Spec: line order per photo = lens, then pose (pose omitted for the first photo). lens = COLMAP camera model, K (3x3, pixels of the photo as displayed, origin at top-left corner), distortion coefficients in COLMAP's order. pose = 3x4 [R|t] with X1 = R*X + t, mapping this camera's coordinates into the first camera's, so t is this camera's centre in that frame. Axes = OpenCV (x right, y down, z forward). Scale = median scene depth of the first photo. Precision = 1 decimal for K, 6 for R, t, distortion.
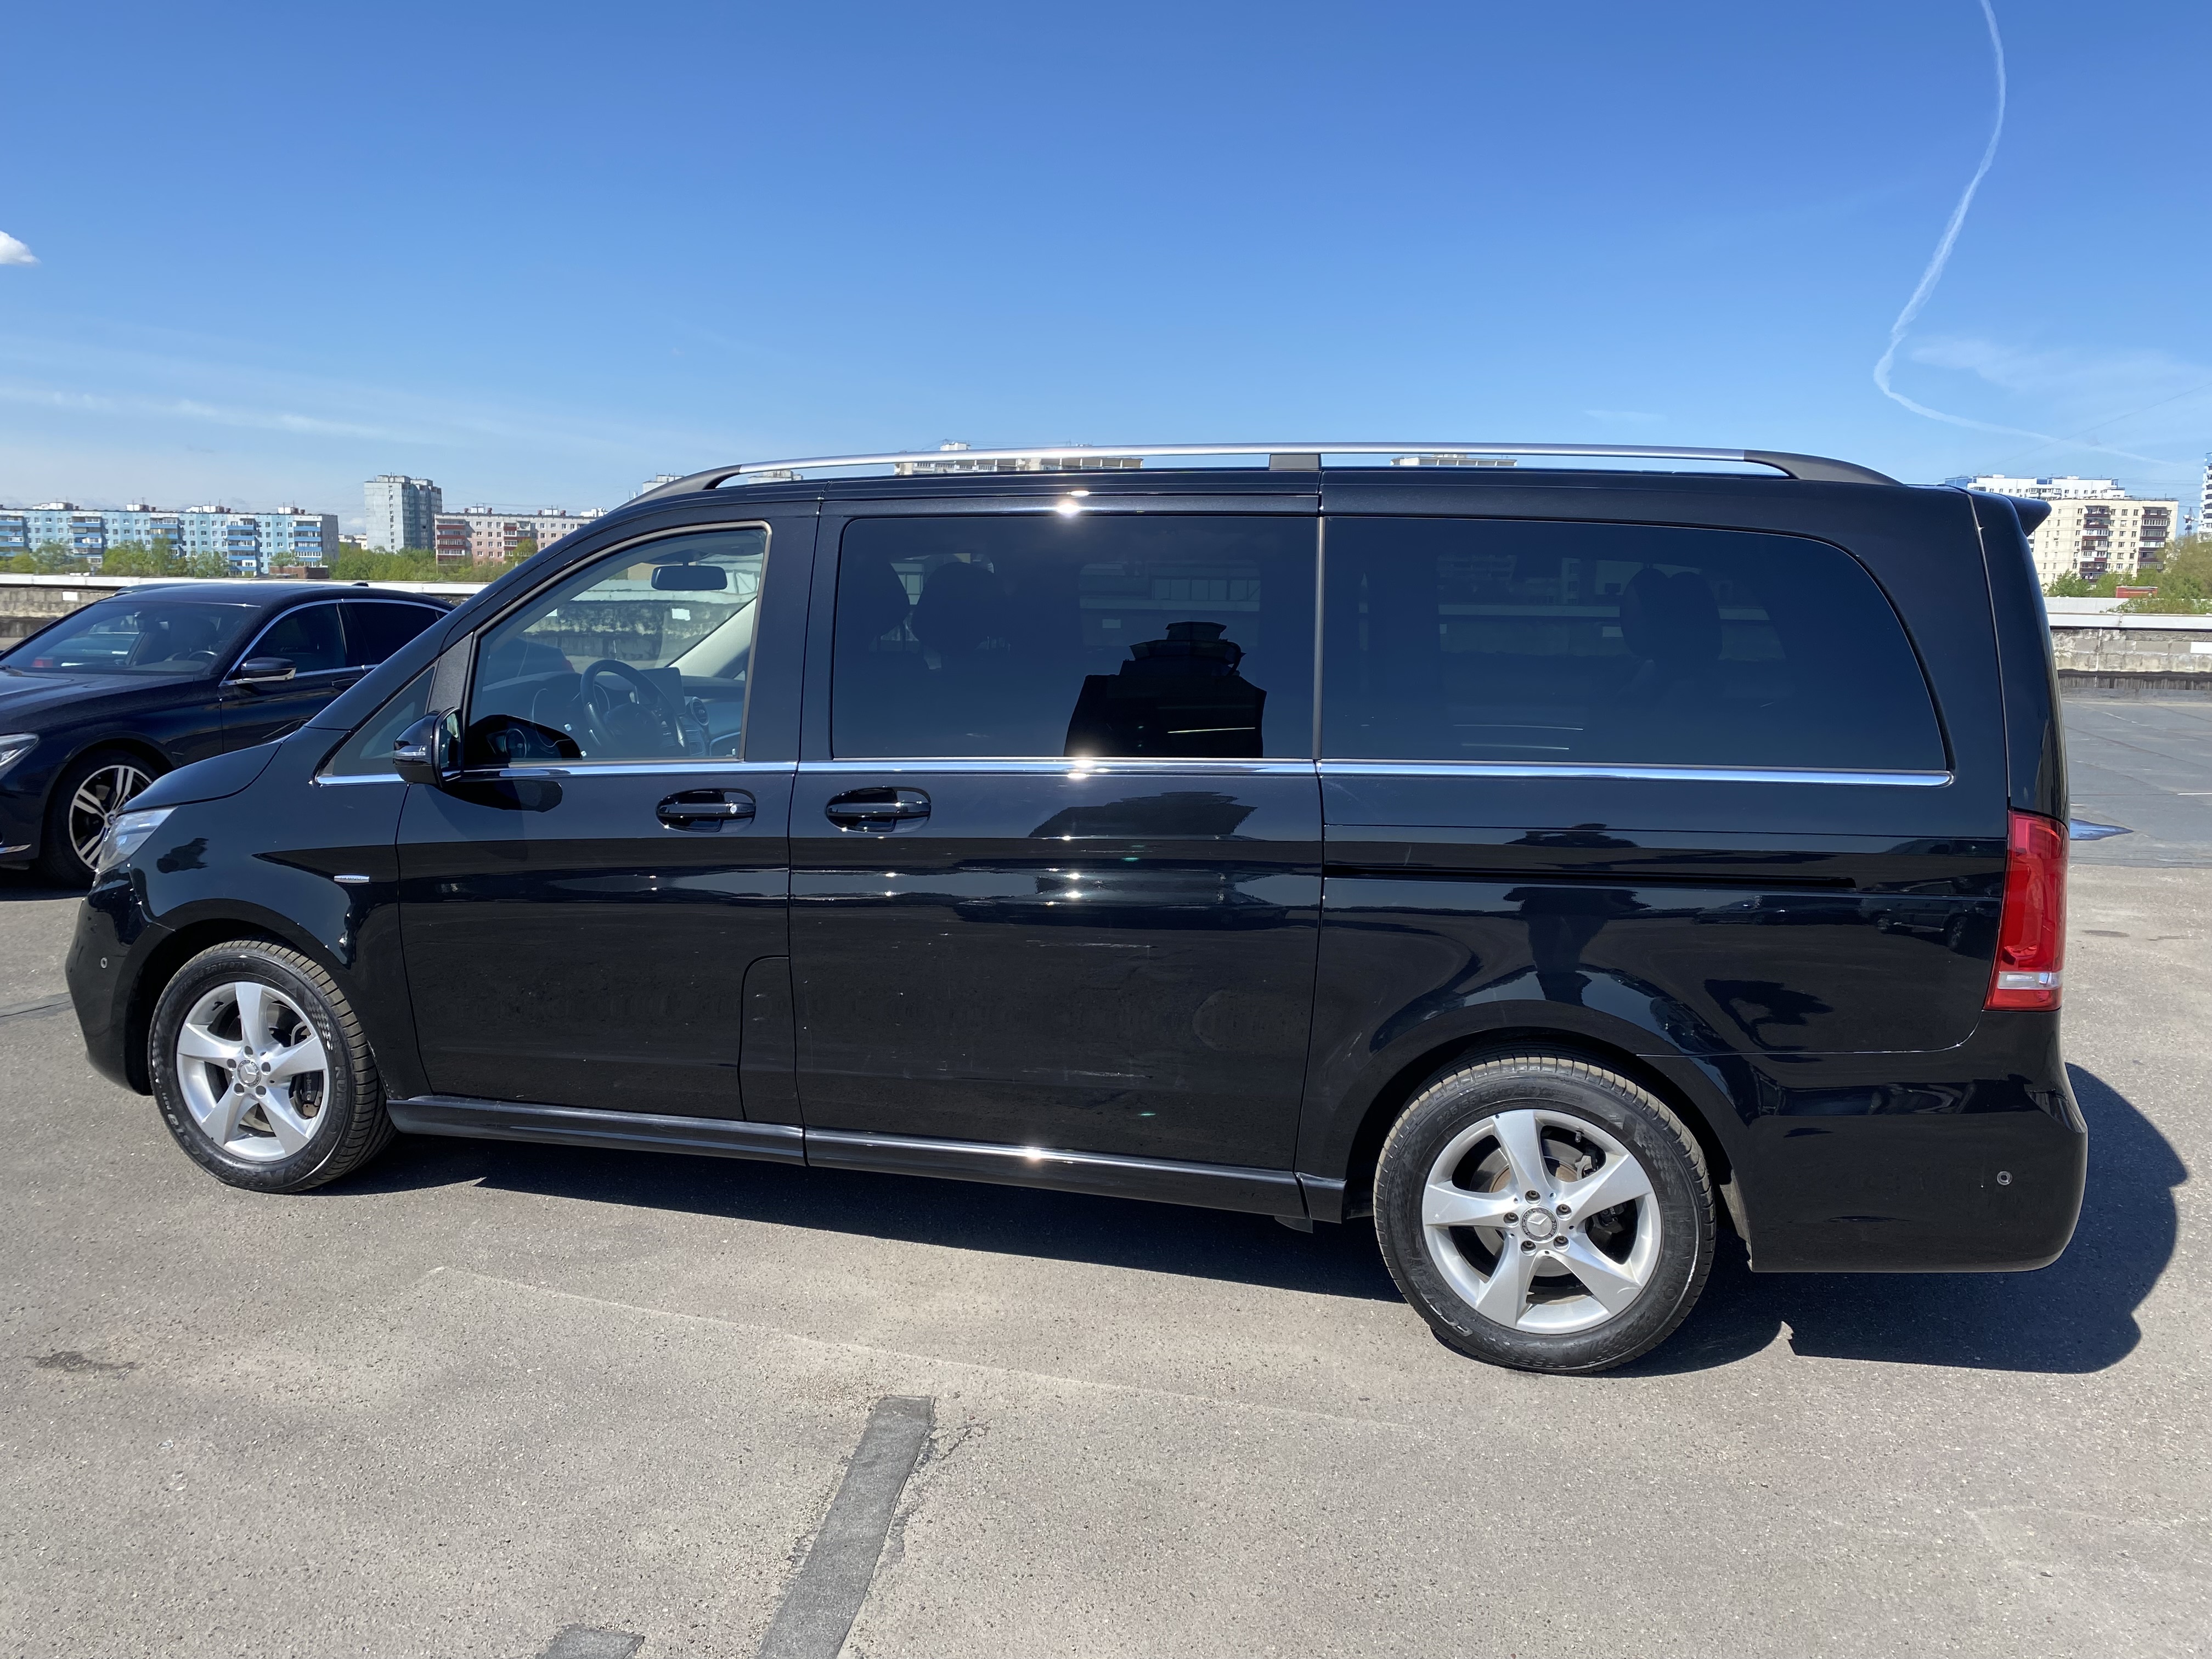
lens RADIAL K [[1657.7, 0, 1075.7], [0, 1657.7, 829.0], [0, 0, 1]] dist [0.001930, 0.002034]
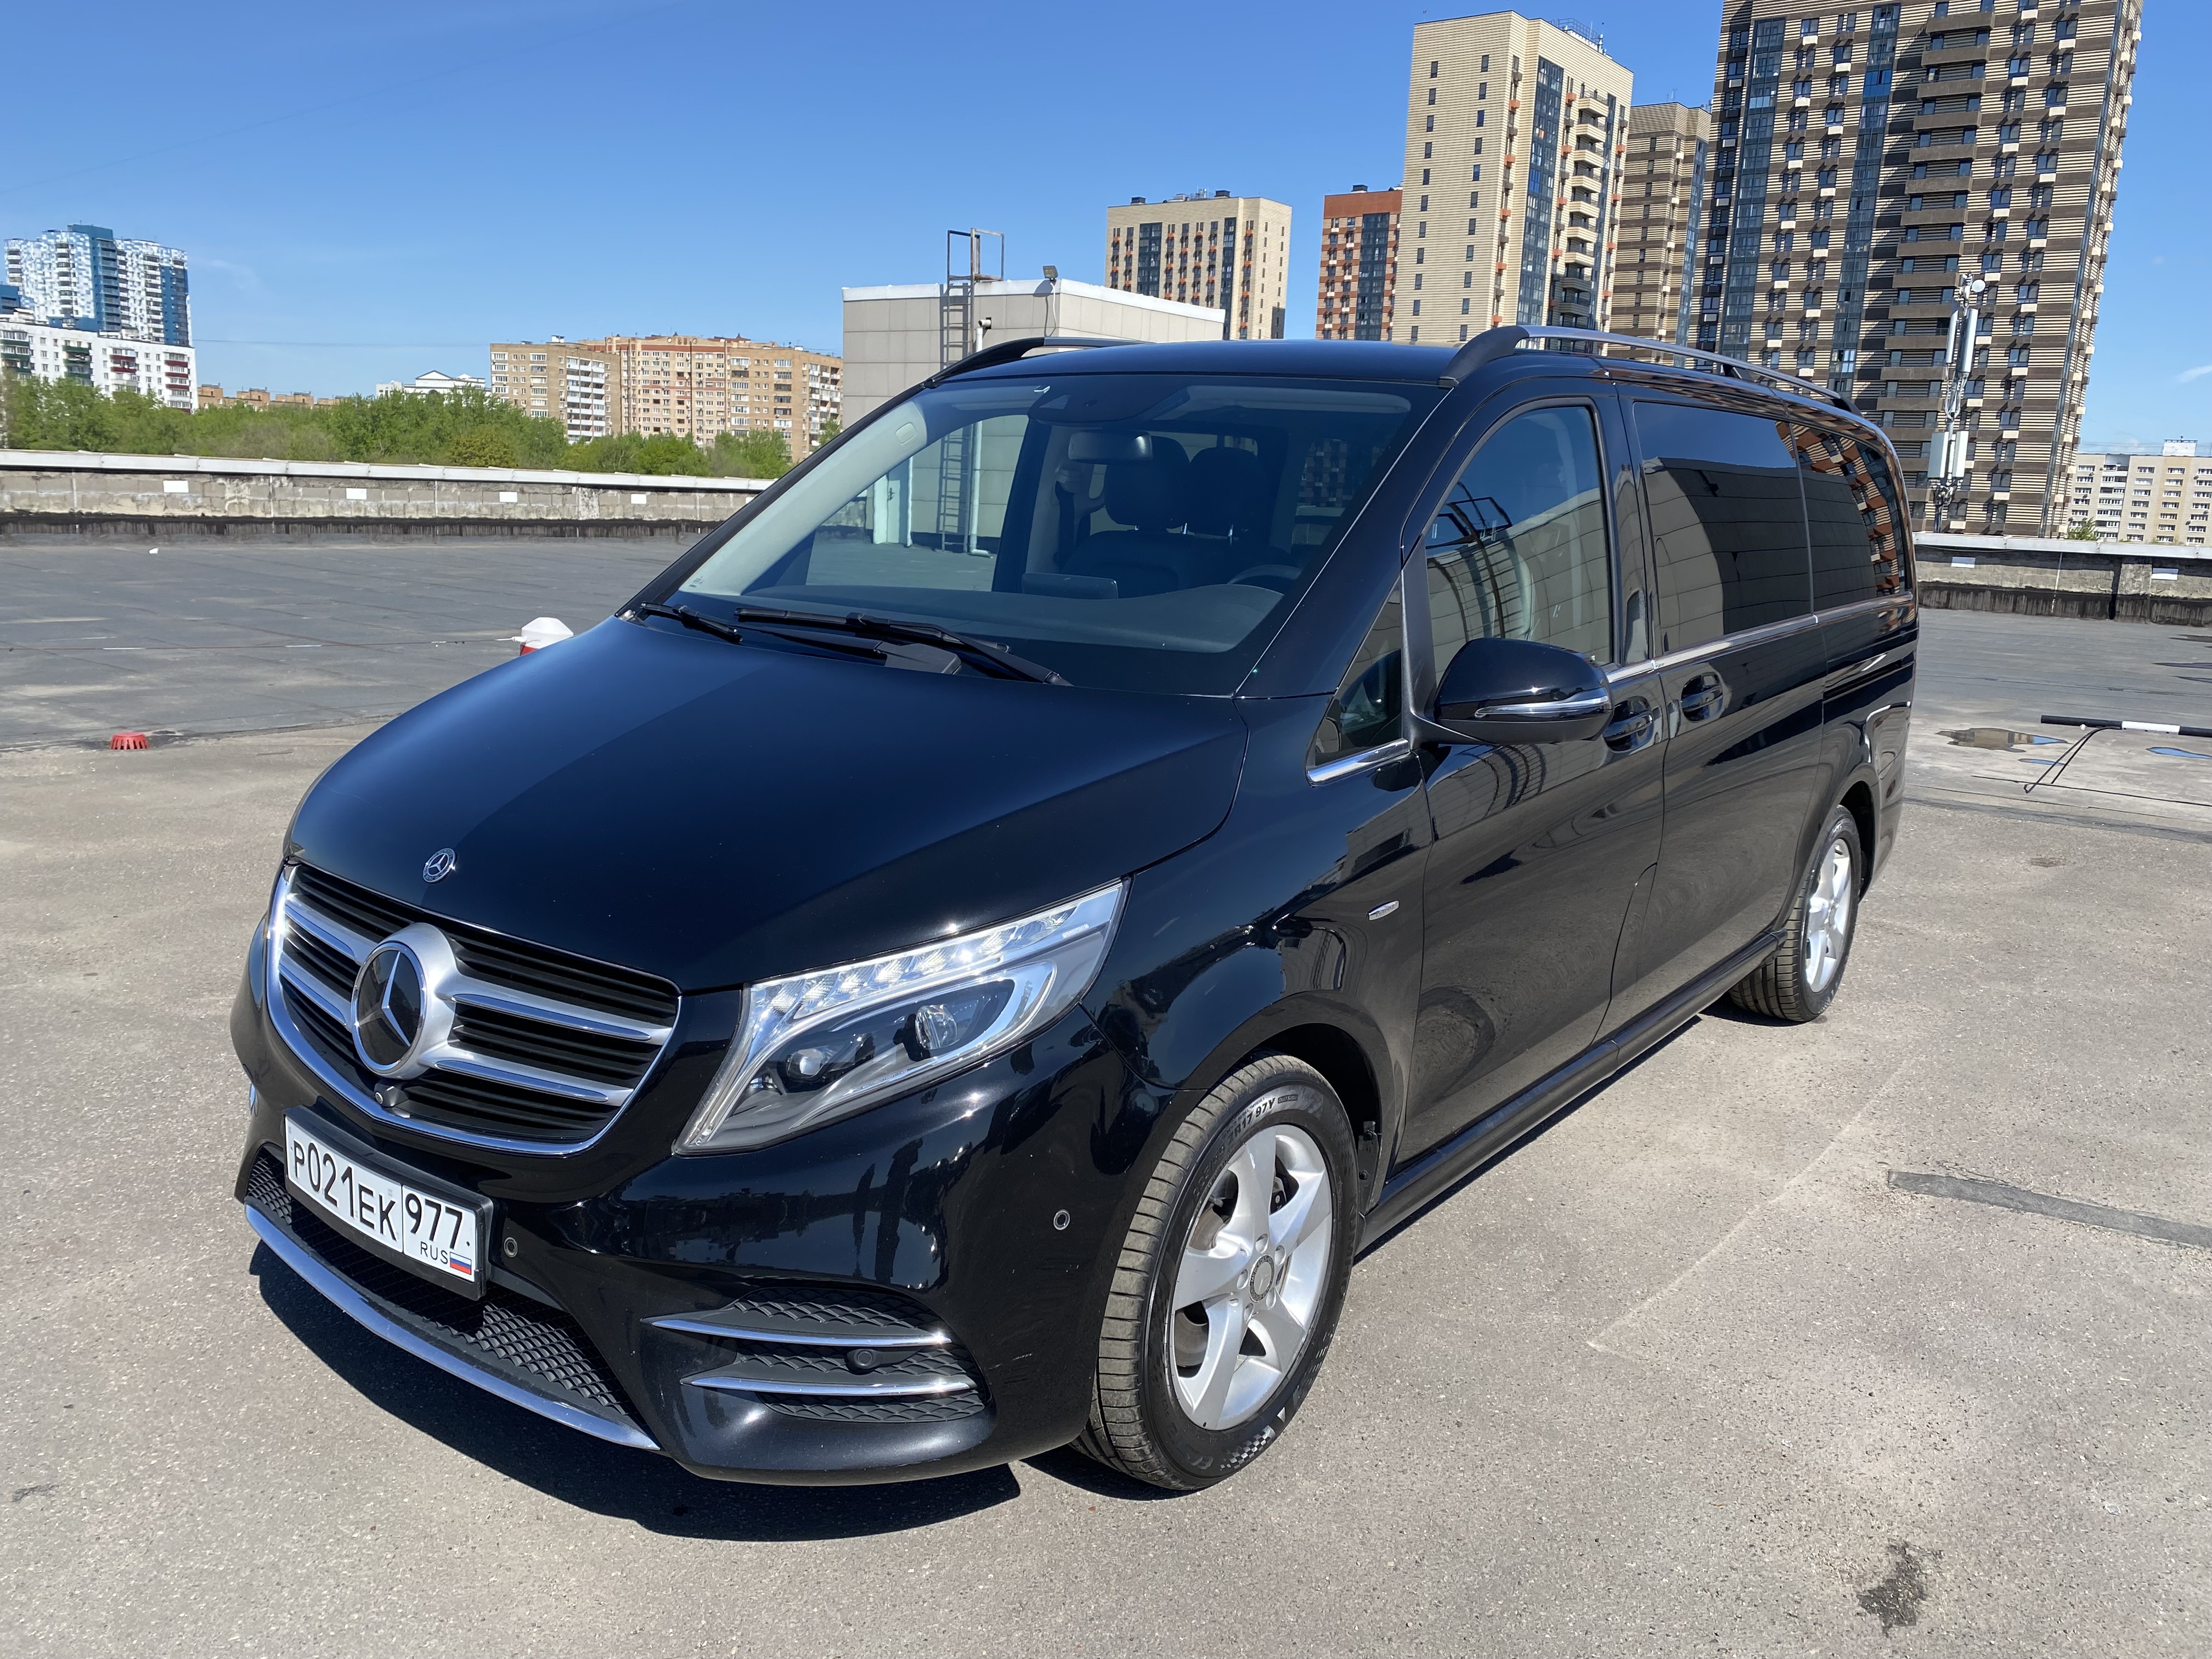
lens RADIAL K [[1657.7, 0, 1075.7], [0, 1657.7, 829.0], [0, 0, 1]] dist [0.001930, 0.002034]
pose [[0.380289, -0.191716, 0.904779, -1.268906], [0.104915, 0.980907, 0.163750, -0.153235], [-0.918898, 0.032653, 0.393143, 0.986926]]
